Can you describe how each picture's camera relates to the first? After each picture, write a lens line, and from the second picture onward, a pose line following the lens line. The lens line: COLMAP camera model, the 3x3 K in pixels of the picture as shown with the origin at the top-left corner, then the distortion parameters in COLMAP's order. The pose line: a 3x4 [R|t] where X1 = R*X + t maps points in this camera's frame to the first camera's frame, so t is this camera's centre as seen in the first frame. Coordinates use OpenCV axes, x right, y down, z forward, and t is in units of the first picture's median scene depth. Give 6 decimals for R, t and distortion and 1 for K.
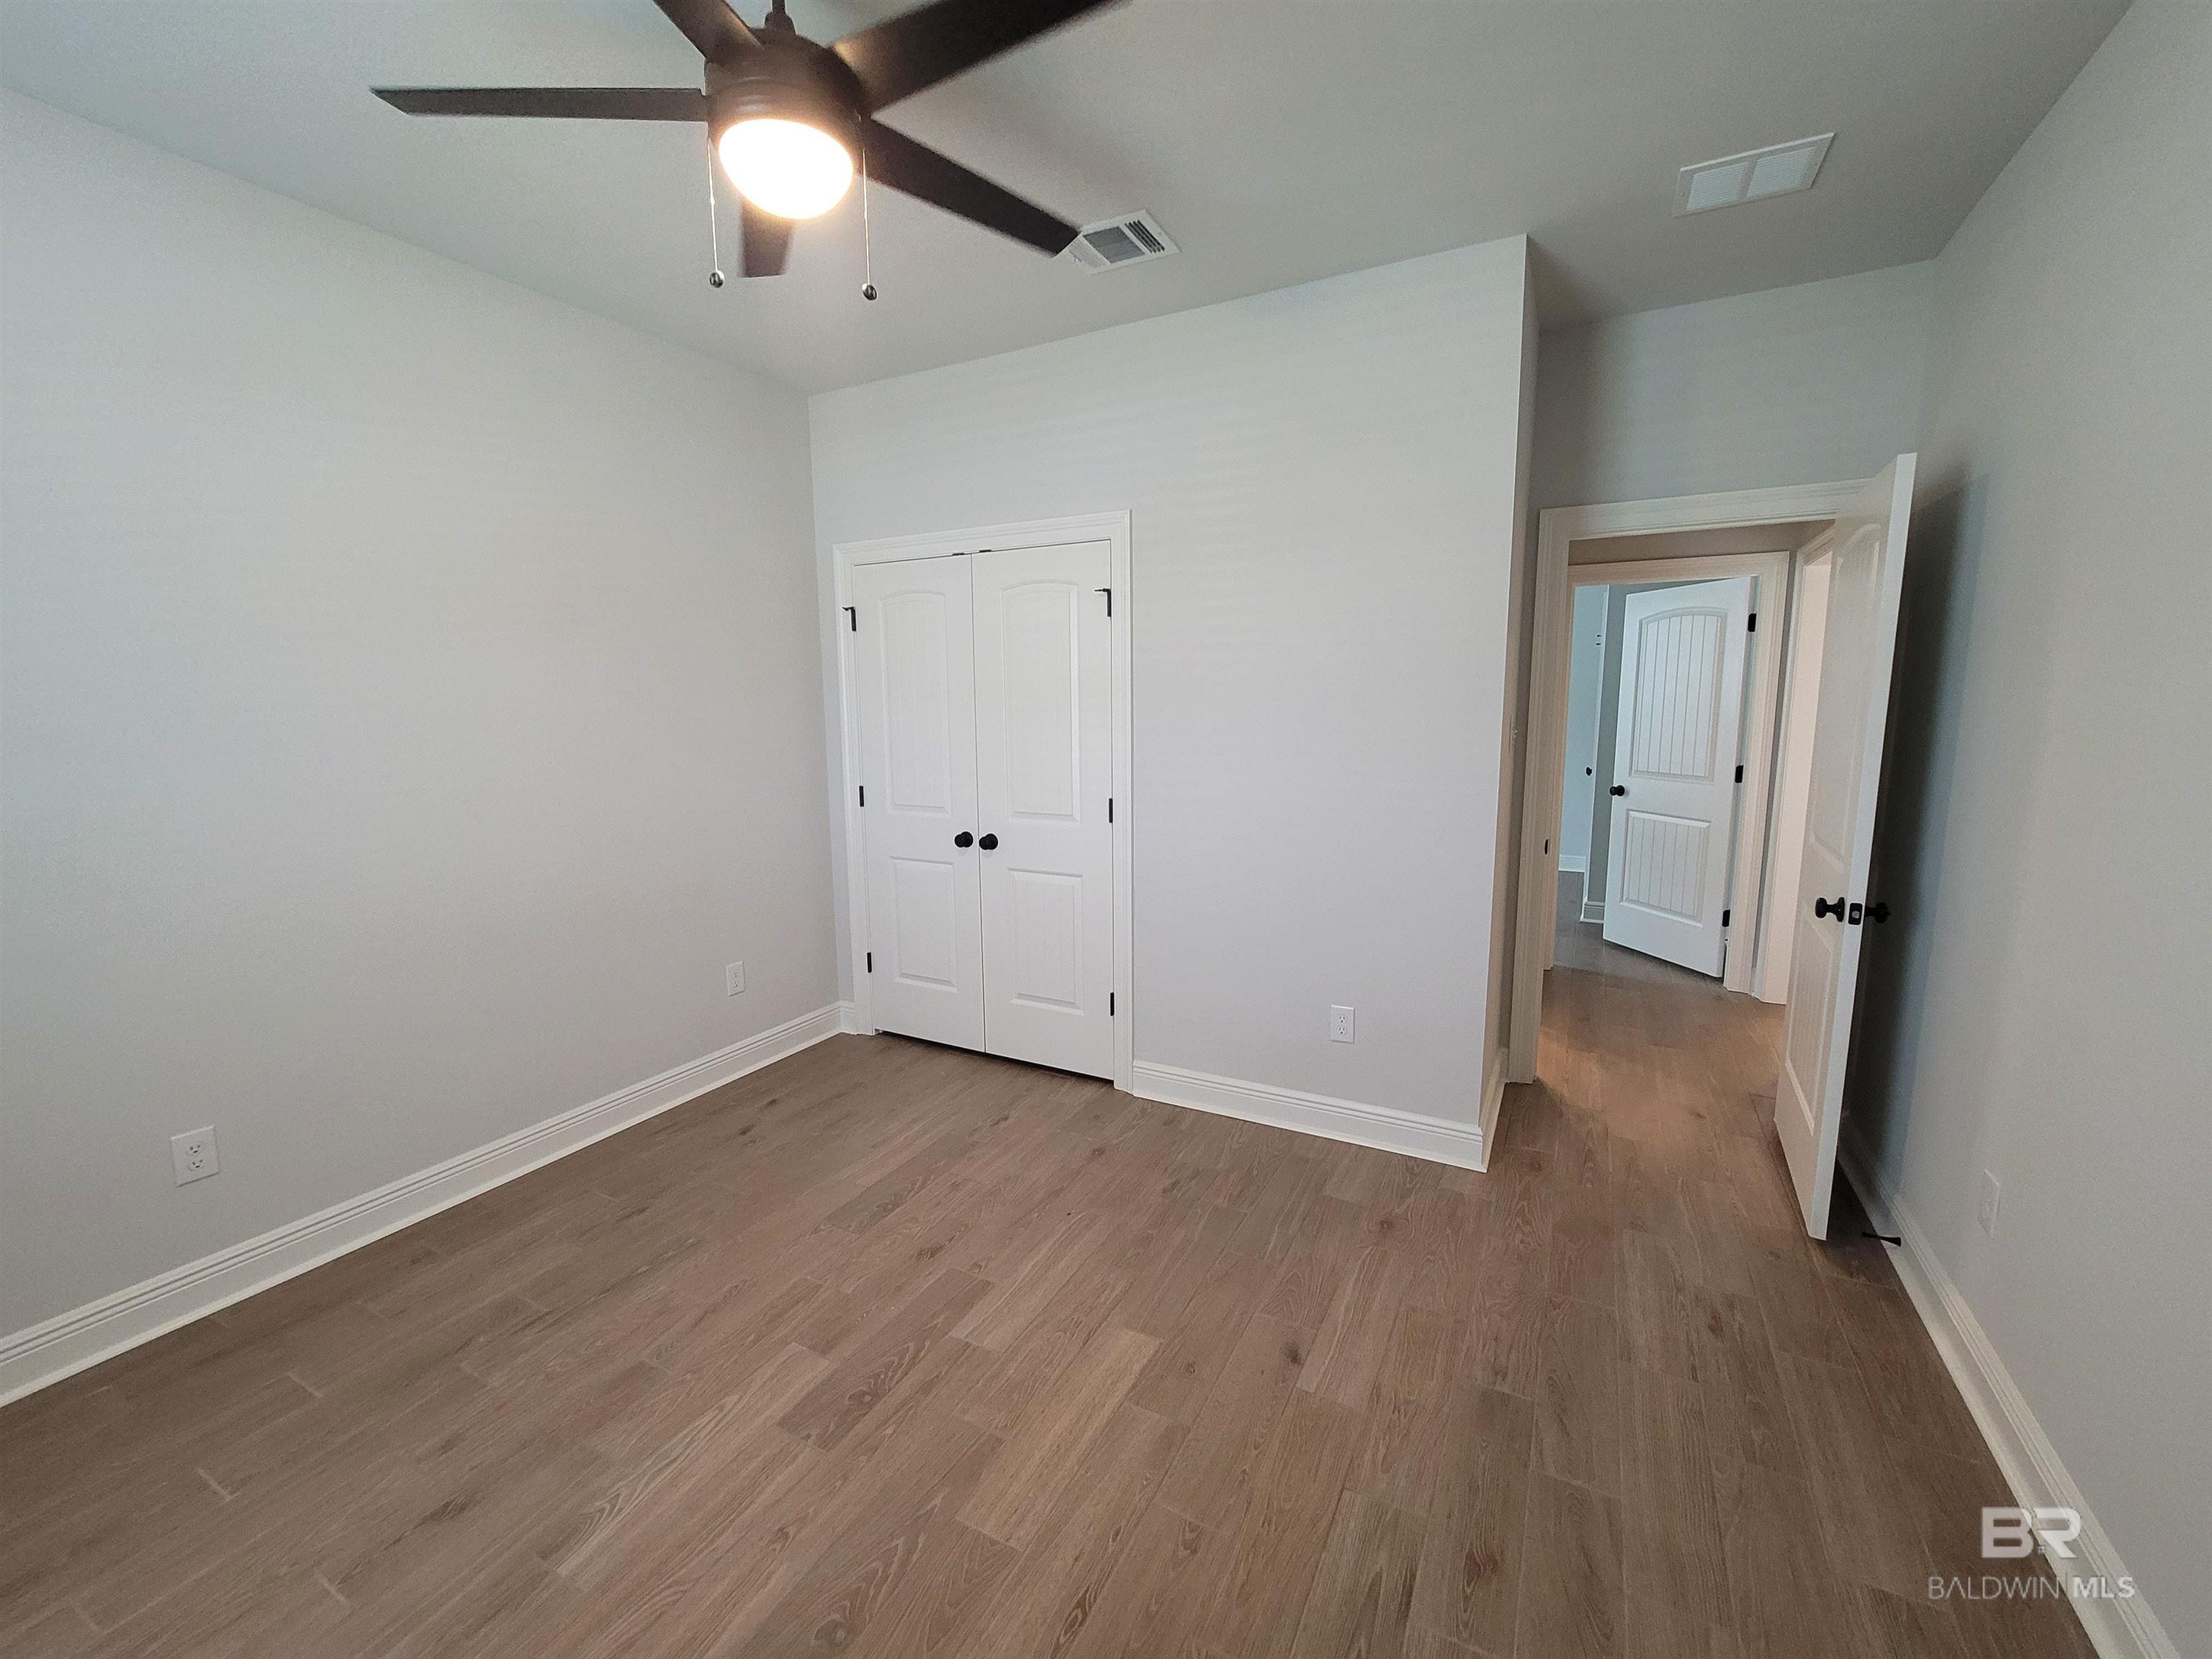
lens RADIAL K [[841.7, 0, 1133.1], [0, 841.7, 823.6], [0, 0, 1]] dist [0.003142, 0.000289]
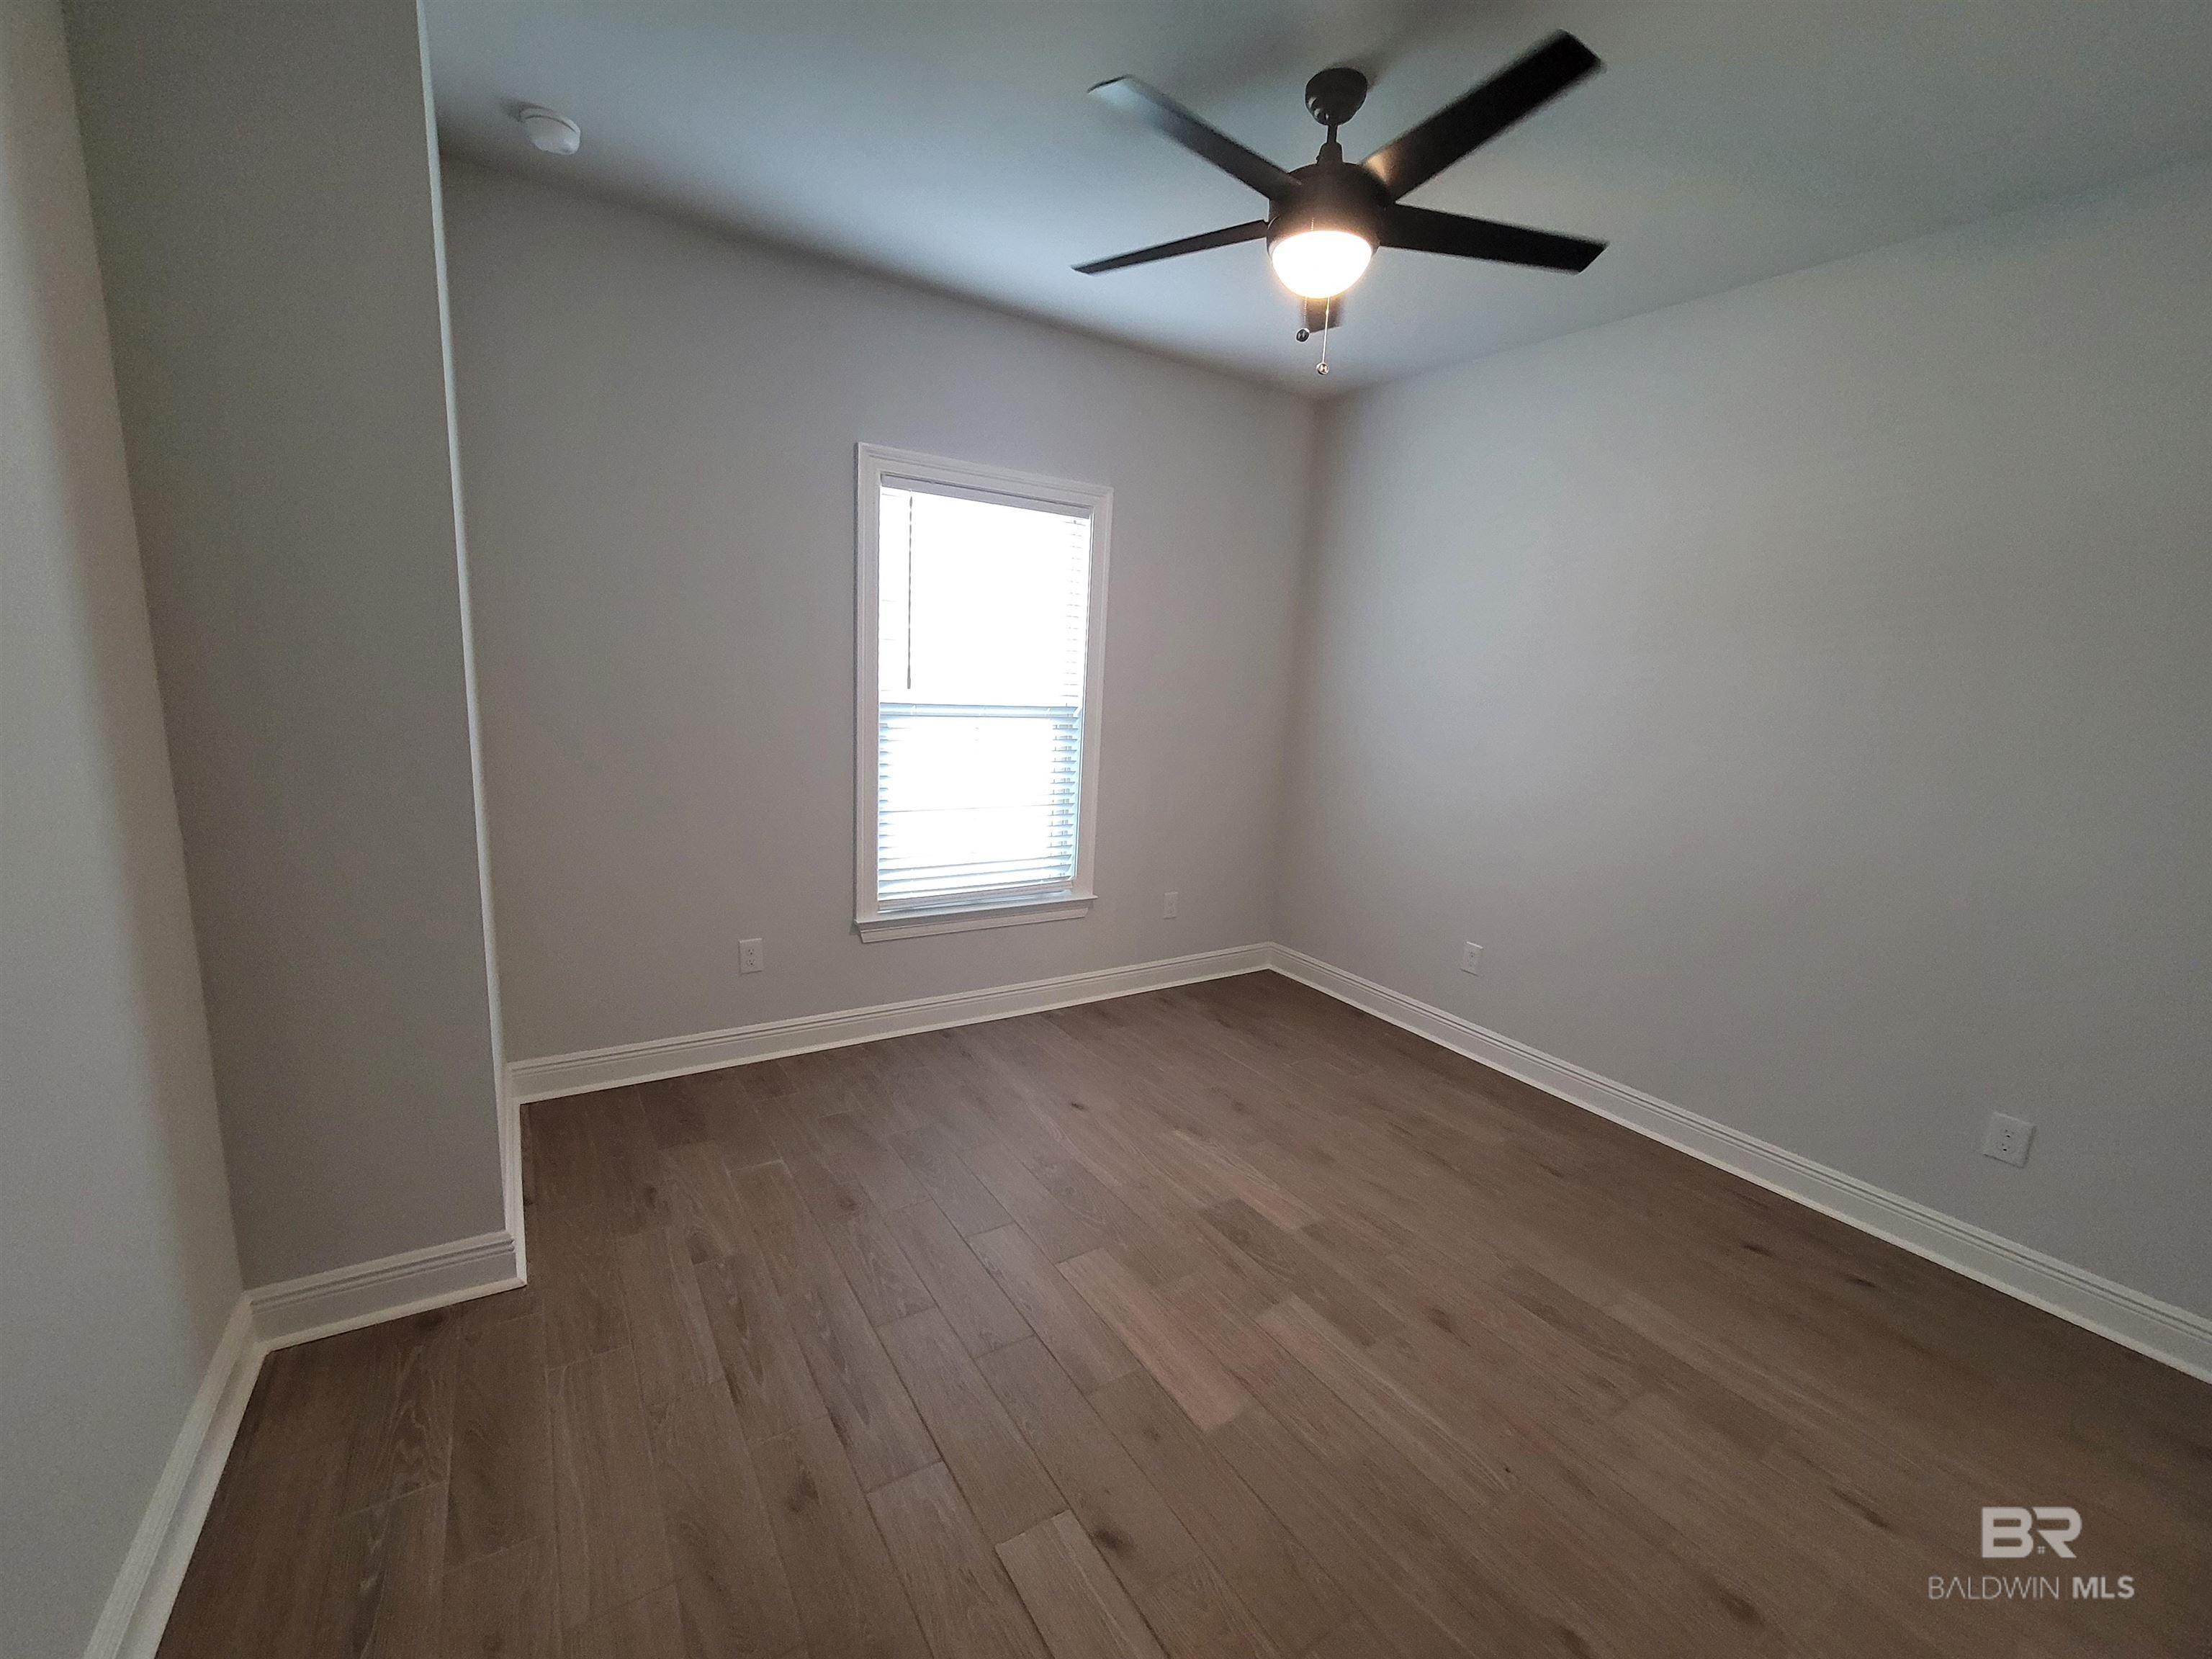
lens RADIAL K [[910.2, 0, 1104.0], [0, 910.2, 831.2], [0, 0, 1]] dist [0.000401, 0.000752]
pose [[-0.469633, 0.141014, -0.871527, 0.773072], [-0.178286, 0.951676, 0.250054, -0.165842], [0.864673, 0.272814, -0.421798, 1.107704]]
